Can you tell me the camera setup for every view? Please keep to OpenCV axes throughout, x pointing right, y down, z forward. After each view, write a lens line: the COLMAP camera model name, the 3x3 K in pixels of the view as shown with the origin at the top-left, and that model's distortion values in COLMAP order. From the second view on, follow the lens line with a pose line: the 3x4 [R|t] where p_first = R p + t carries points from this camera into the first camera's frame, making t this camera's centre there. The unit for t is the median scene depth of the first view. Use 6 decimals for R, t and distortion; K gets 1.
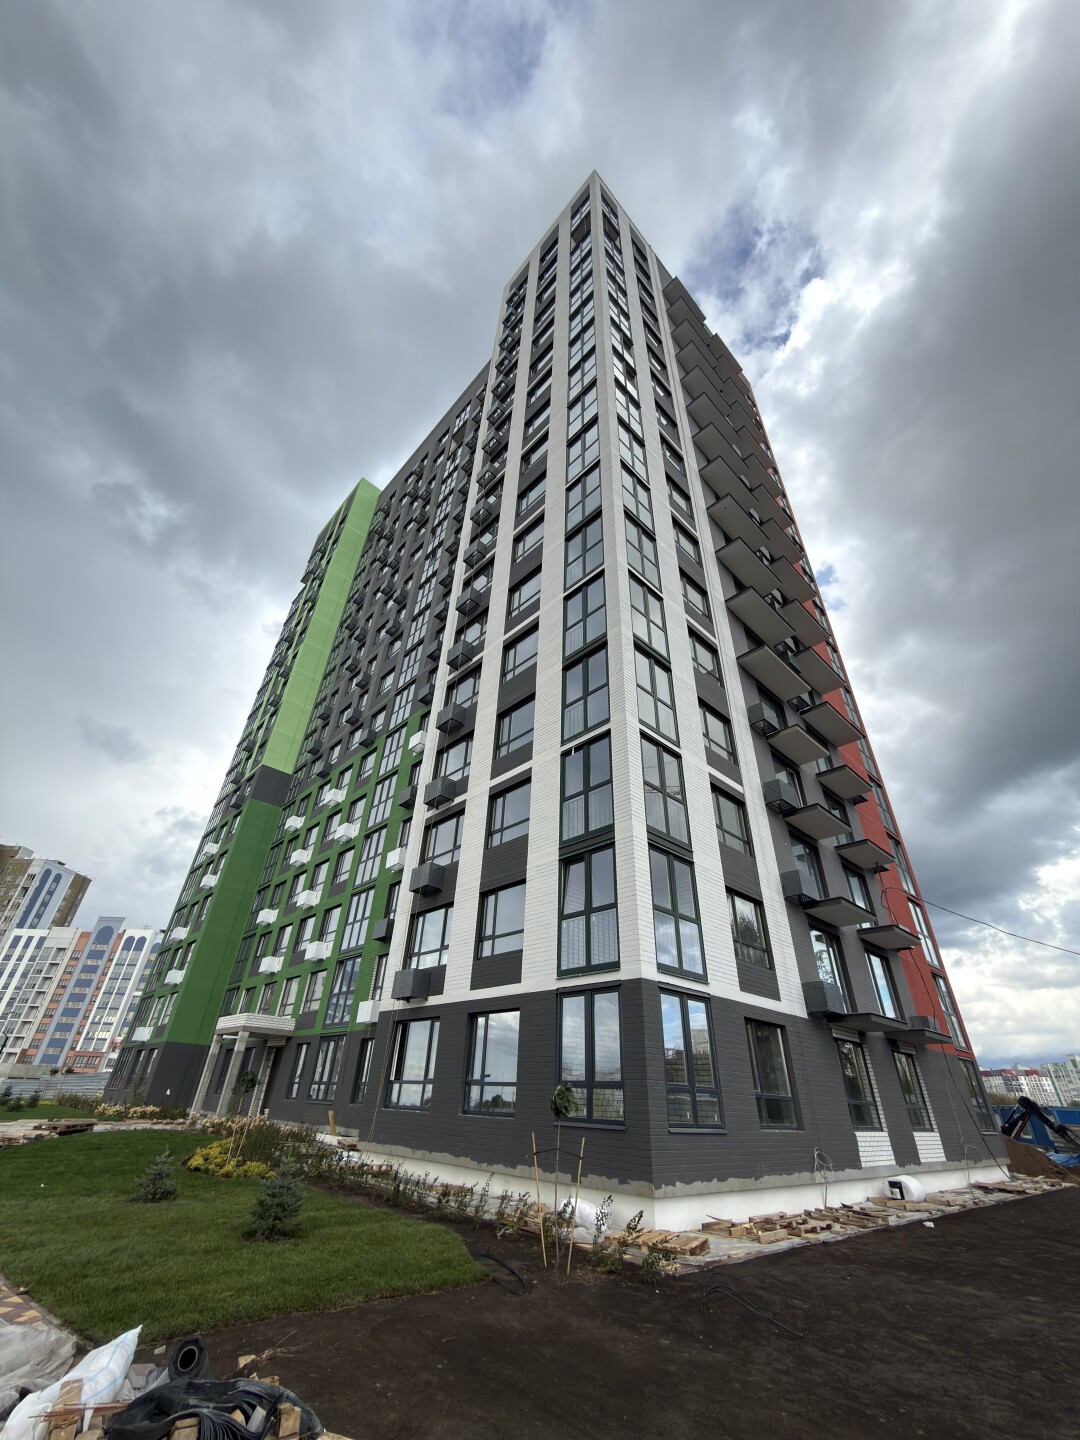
lens RADIAL K [[571.7, 0, 540.0], [0, 571.7, 720.0], [0, 0, 1]] dist [-0.000804, 0.000965]
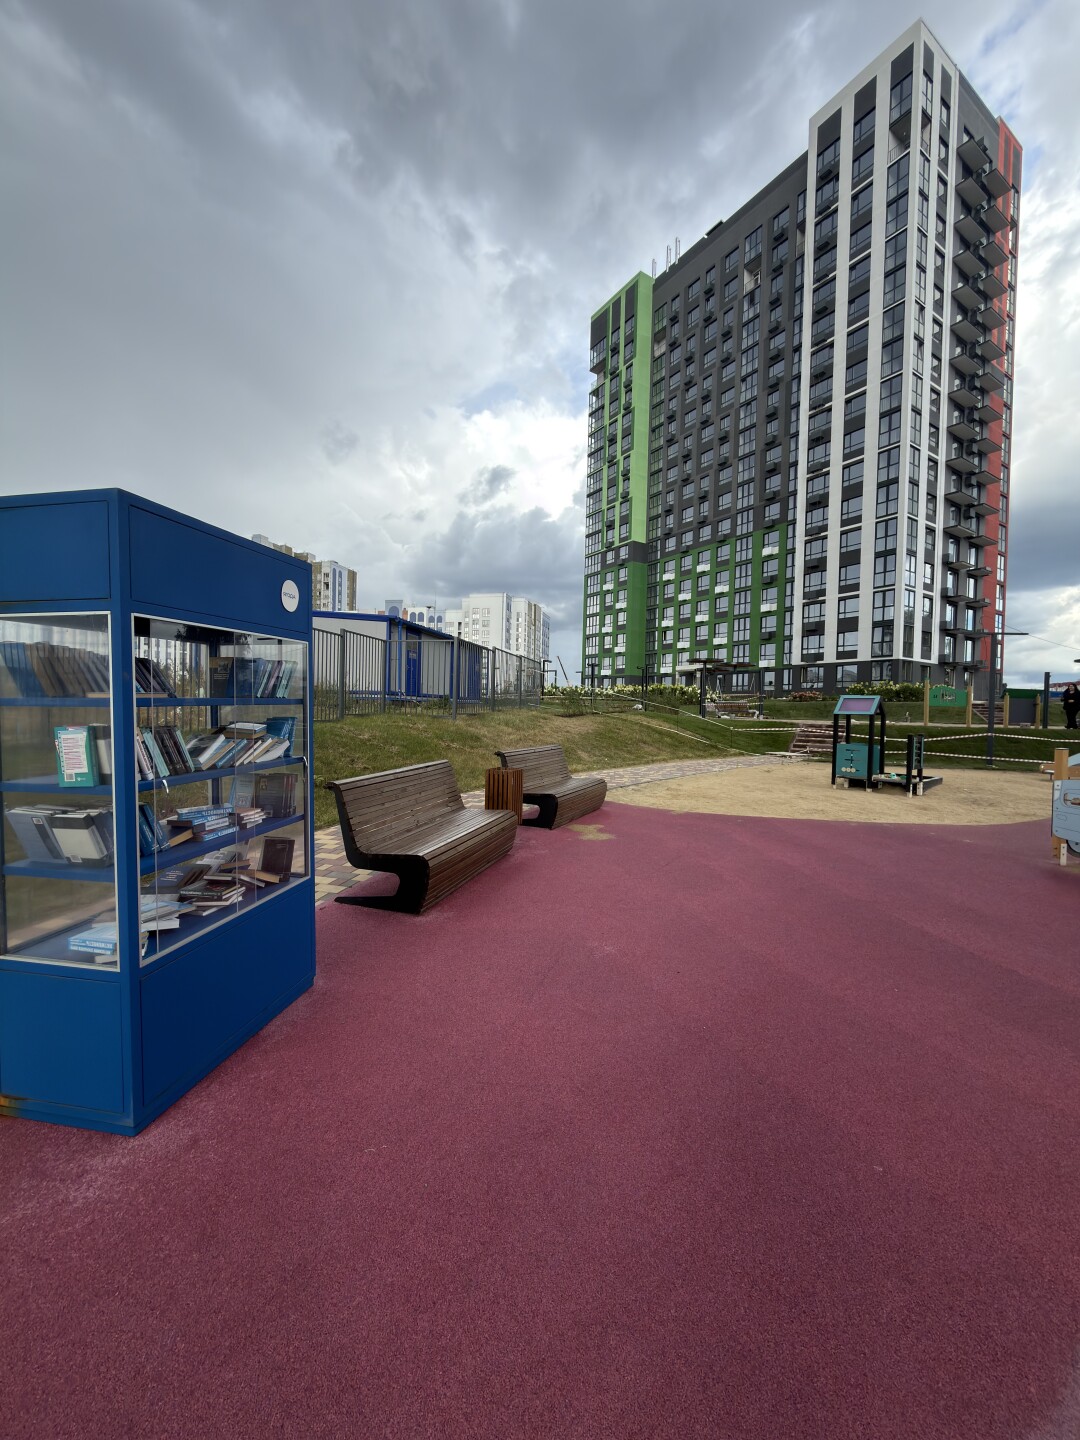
lens RADIAL K [[571.7, 0, 540.0], [0, 571.7, 720.0], [0, 0, 1]] dist [-0.000804, 0.000965]
pose [[0.985077, -0.008242, -0.171914, -1.240424], [0.103845, 0.825015, 0.555487, -1.294789], [0.137254, -0.565050, 0.813560, -2.205079]]
